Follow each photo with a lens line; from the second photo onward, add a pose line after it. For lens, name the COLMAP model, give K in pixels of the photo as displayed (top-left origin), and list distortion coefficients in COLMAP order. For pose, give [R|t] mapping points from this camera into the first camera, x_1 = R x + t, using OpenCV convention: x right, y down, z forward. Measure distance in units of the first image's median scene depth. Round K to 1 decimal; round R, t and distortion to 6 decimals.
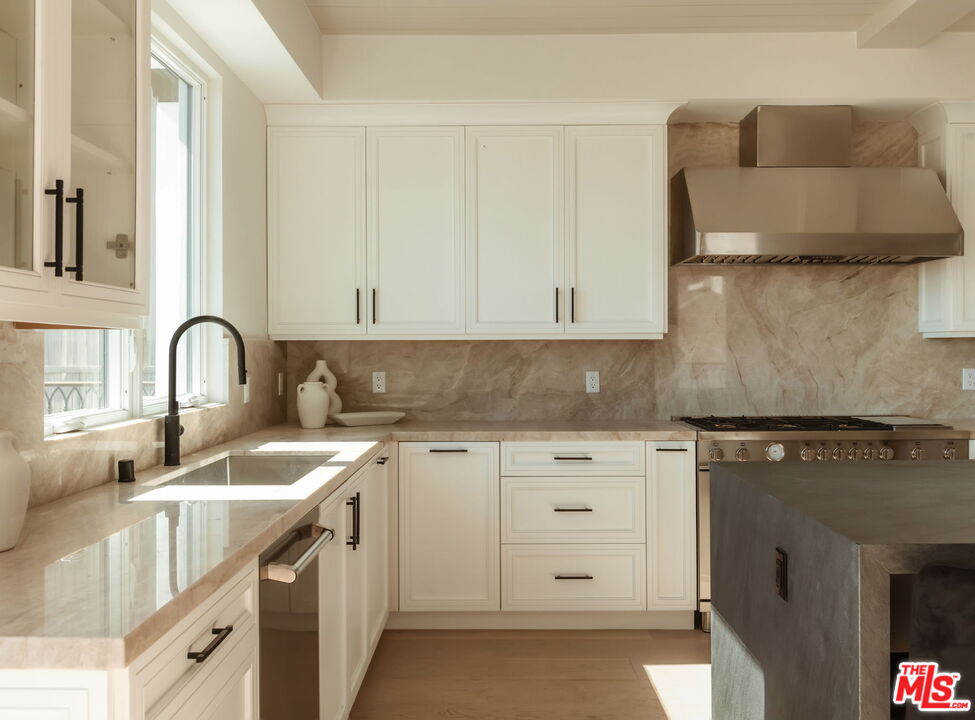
lens RADIAL K [[888.3, 0, 497.9], [0, 888.3, 352.5], [0, 0, 1]] dist [-0.001477, 0.000000]
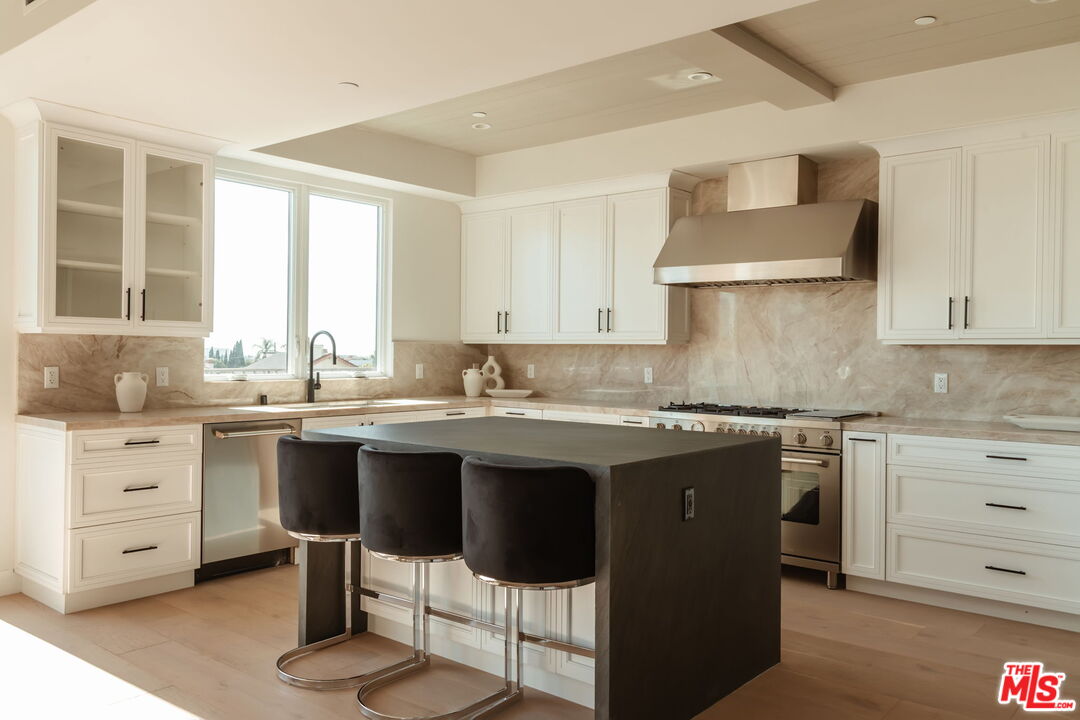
lens RADIAL K [[822.9, 0, 547.3], [0, 822.9, 365.2], [0, 0, 1]] dist [0.002618, -0.003675]
pose [[0.779558, 0.022803, -0.625915, 0.786257], [-0.016137, 0.999737, 0.016324, -0.000576], [0.626123, -0.002625, 0.779720, -0.095391]]
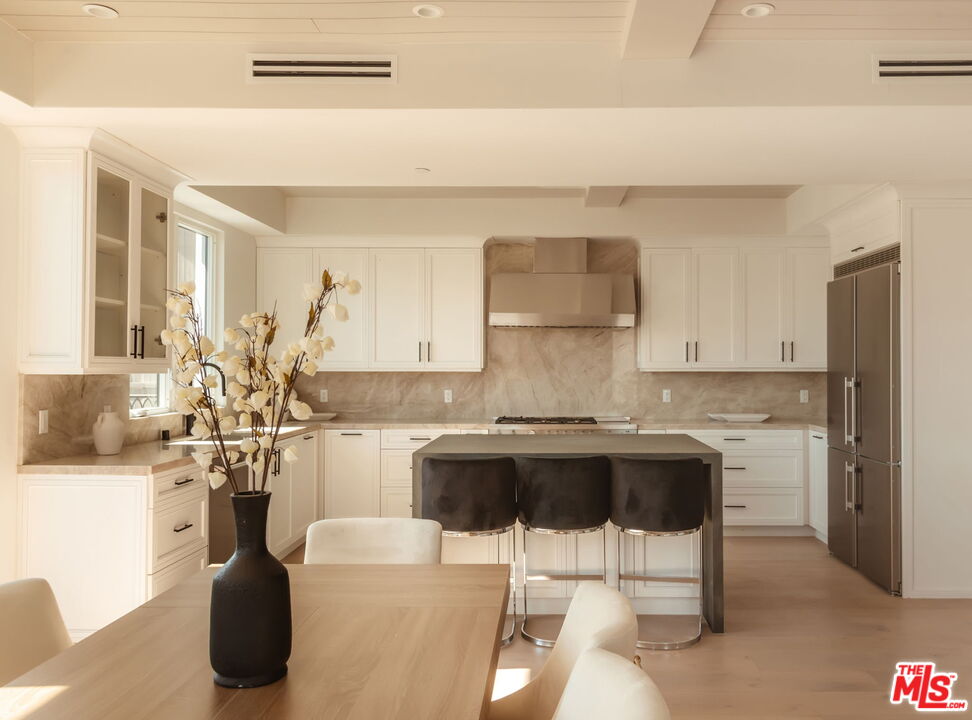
lens RADIAL K [[805.6, 0, 532.3], [0, 805.6, 368.1], [0, 0, 1]] dist [-0.033121, 0.000472]
pose [[0.999983, 0.005719, 0.000929, 0.266941], [-0.005718, 0.999983, -0.001081, -0.019863], [-0.000935, 0.001076, 0.999999, -0.541829]]
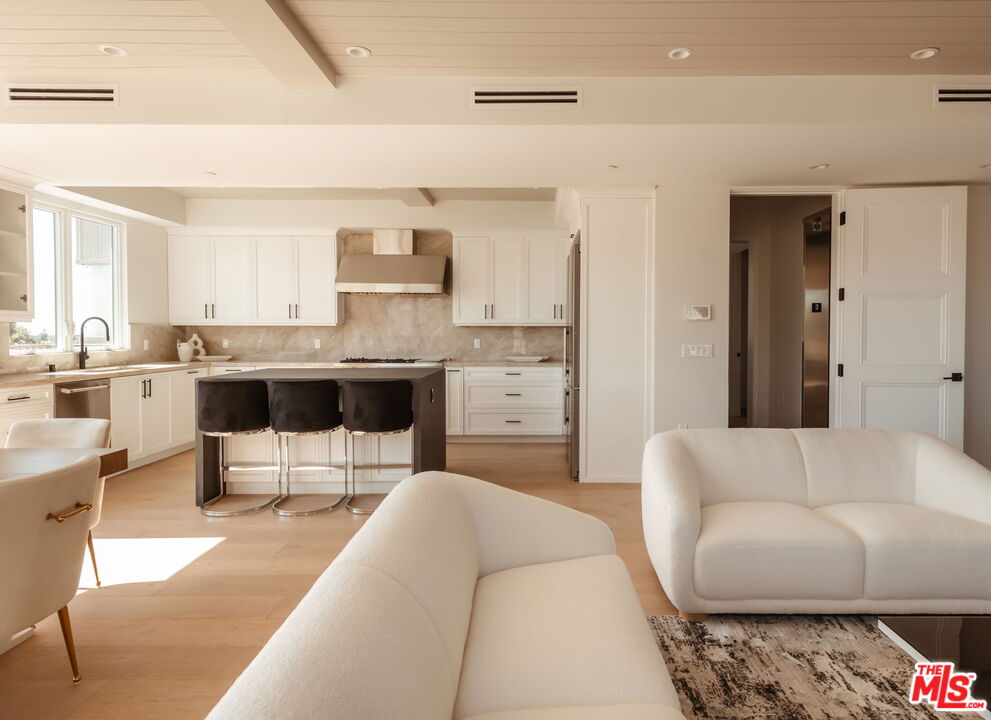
lens RADIAL K [[584.2, 0, 541.4], [0, 584.2, 352.5], [0, 0, 1]] dist [-0.007937, -0.009030]
pose [[0.999221, 0.005174, 0.039134, 0.639795], [-0.006442, 0.999456, 0.032336, 0.002419], [-0.038945, -0.032563, 0.998711, -0.565471]]
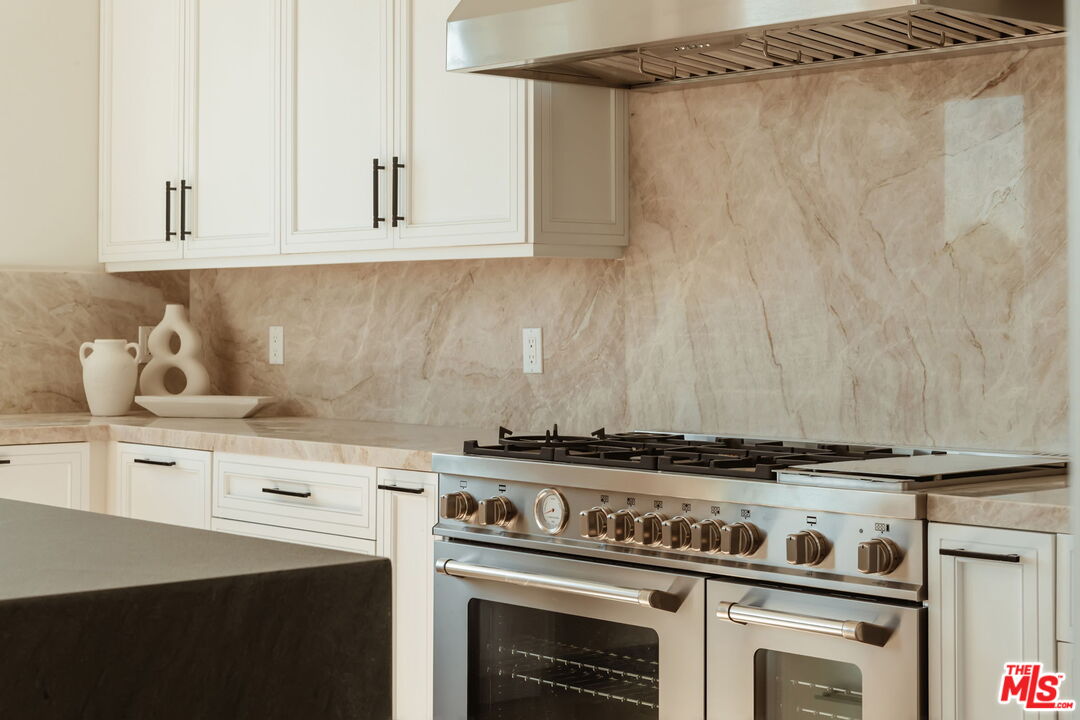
lens RADIAL K [[1806.2, 0, 559.1], [0, 1806.2, 297.4], [0, 0, 1]] dist [-0.032521, 0.000000]
pose [[0.692823, -0.004641, -0.721093, 0.815785], [-0.006174, 0.999904, -0.012368, 0.016608], [0.721081, 0.013020, 0.692728, 0.342022]]
